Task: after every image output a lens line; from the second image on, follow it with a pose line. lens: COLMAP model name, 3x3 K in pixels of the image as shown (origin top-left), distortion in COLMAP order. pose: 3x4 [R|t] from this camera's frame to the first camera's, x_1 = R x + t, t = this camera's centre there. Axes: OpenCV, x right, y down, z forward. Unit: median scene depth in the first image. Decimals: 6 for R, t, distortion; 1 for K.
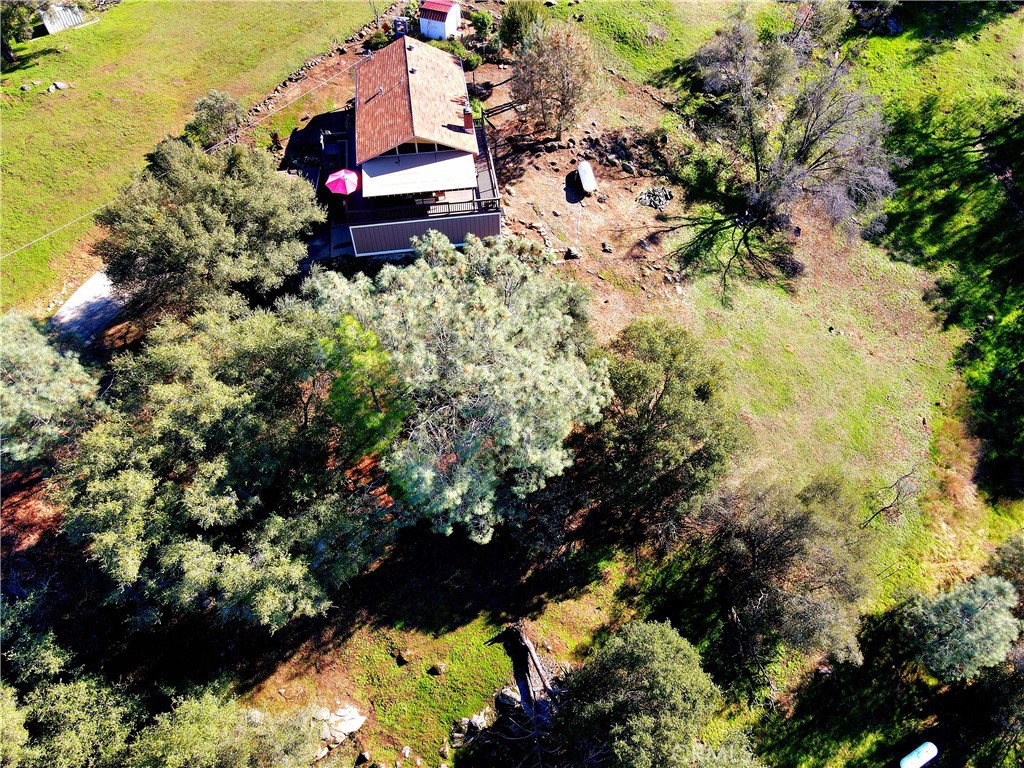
lens RADIAL K [[747.2, 0, 514.7], [0, 747.2, 387.2], [0, 0, 1]] dist [0.005659, 0.004829]
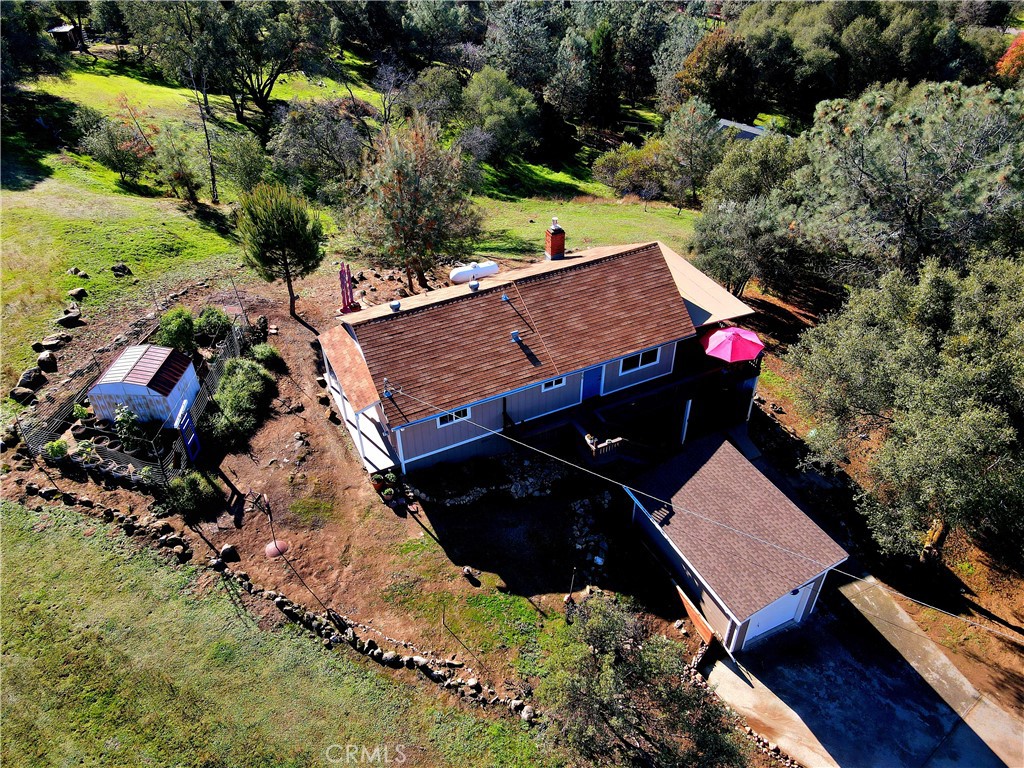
lens RADIAL K [[747.2, 0, 512.3], [0, 747.2, 381.5], [0, 0, 1]] dist [0.005659, 0.004829]
pose [[-0.302766, -0.580014, 0.756252, -0.554710], [0.751590, 0.342617, 0.563672, -0.631850], [-0.586043, 0.739052, 0.332200, 0.772556]]
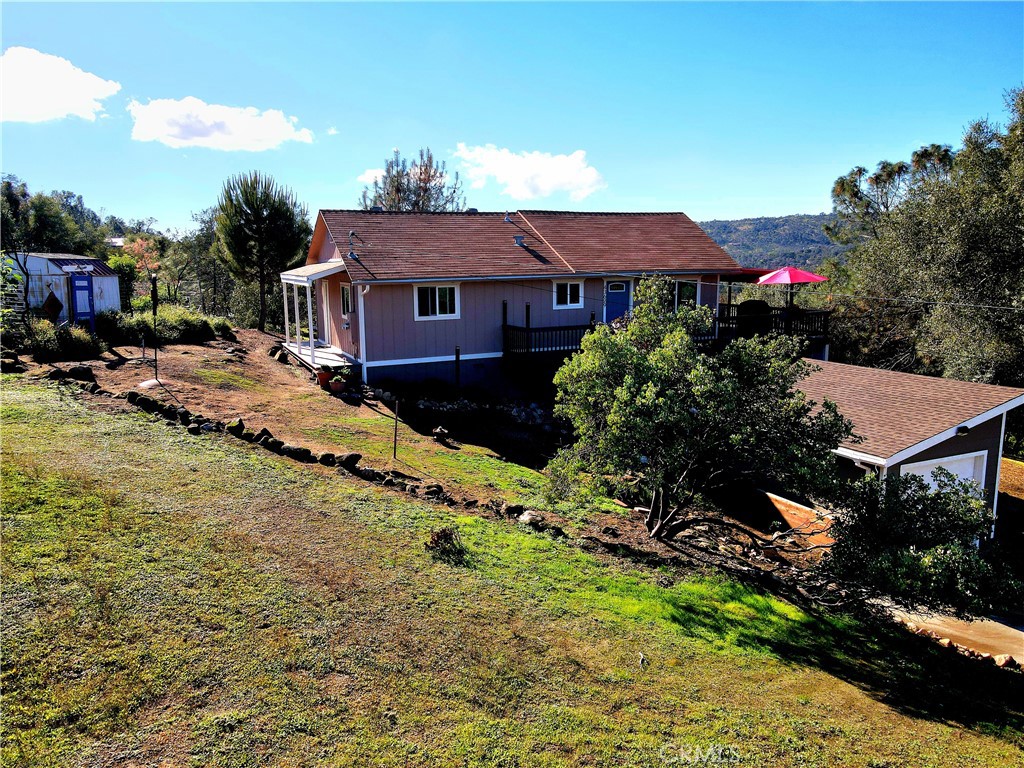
lens RADIAL K [[747.2, 0, 510.9], [0, 747.2, 383.7], [0, 0, 1]] dist [0.005659, 0.004829]
pose [[-0.280313, -0.149121, 0.948255, -0.554670], [0.757364, 0.572581, 0.313928, -0.446808], [-0.589766, 0.806172, -0.047563, 0.998046]]
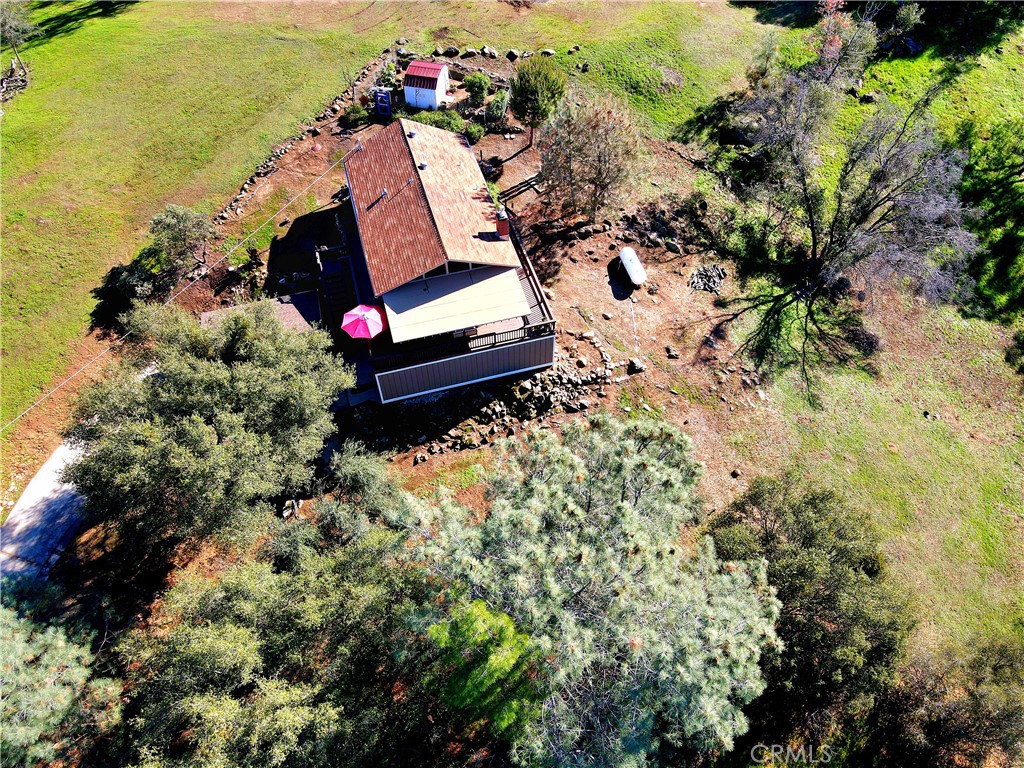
lens RADIAL K [[747.2, 0, 512.0], [0, 747.2, 383.5], [0, 0, 1]] dist [0.005659, 0.004829]
pose [[0.990155, -0.111609, 0.084483, -0.122320], [0.110333, 0.993701, 0.019635, -0.173380], [-0.086143, -0.010121, 0.996231, 0.154090]]
